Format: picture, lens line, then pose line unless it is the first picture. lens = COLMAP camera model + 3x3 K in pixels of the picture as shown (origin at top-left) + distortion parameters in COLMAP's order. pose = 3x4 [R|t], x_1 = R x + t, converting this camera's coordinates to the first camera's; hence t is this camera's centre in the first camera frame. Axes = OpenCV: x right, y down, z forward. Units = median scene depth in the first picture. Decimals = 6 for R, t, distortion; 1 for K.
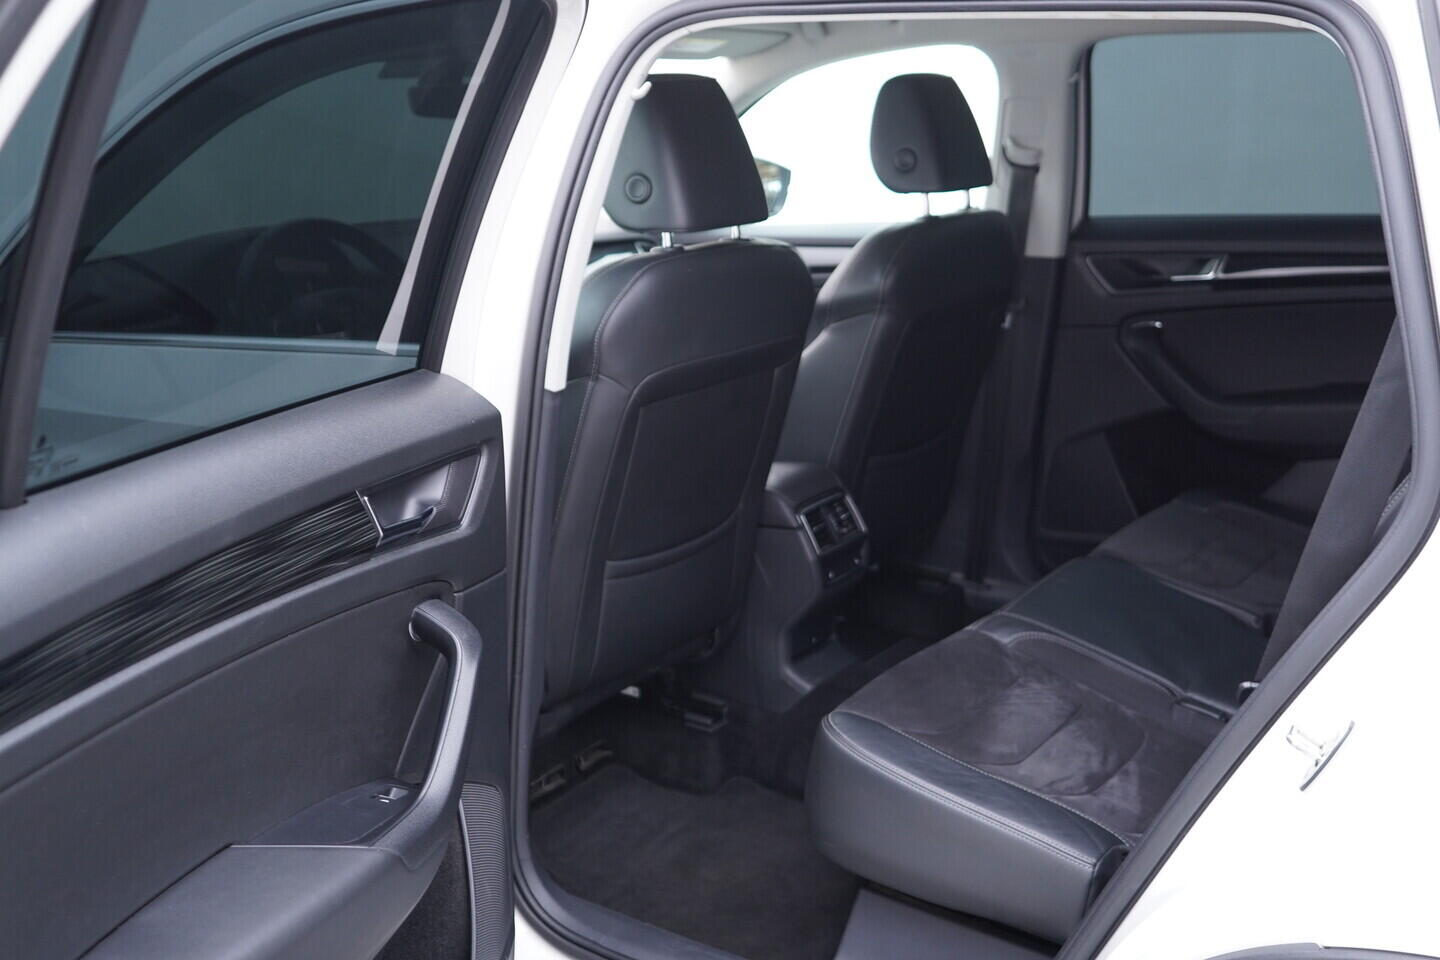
lens RADIAL K [[1466.0, 0, 720.0], [0, 1466.0, 480.0], [0, 0, 1]] dist [-0.003626, 0.012213]
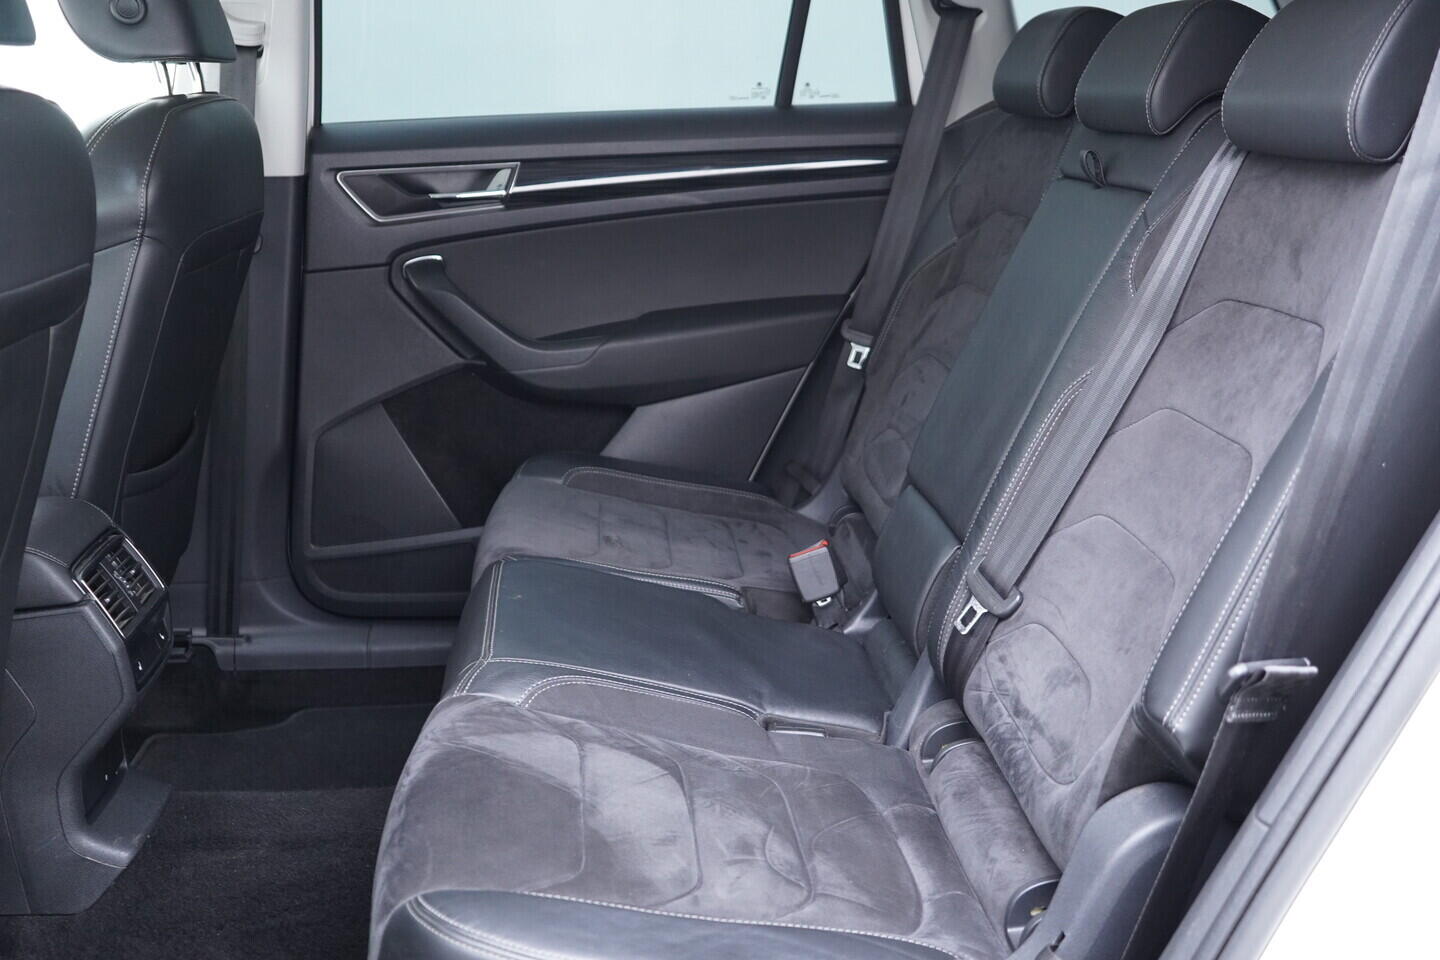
lens RADIAL K [[1466.0, 0, 720.0], [0, 1466.0, 480.0], [0, 0, 1]] dist [-0.003626, 0.012213]
pose [[0.745291, -0.144798, 0.650826, -0.116663], [0.149880, 0.987535, 0.048075, -0.005060], [-0.649675, 0.061716, 0.757703, 0.328236]]
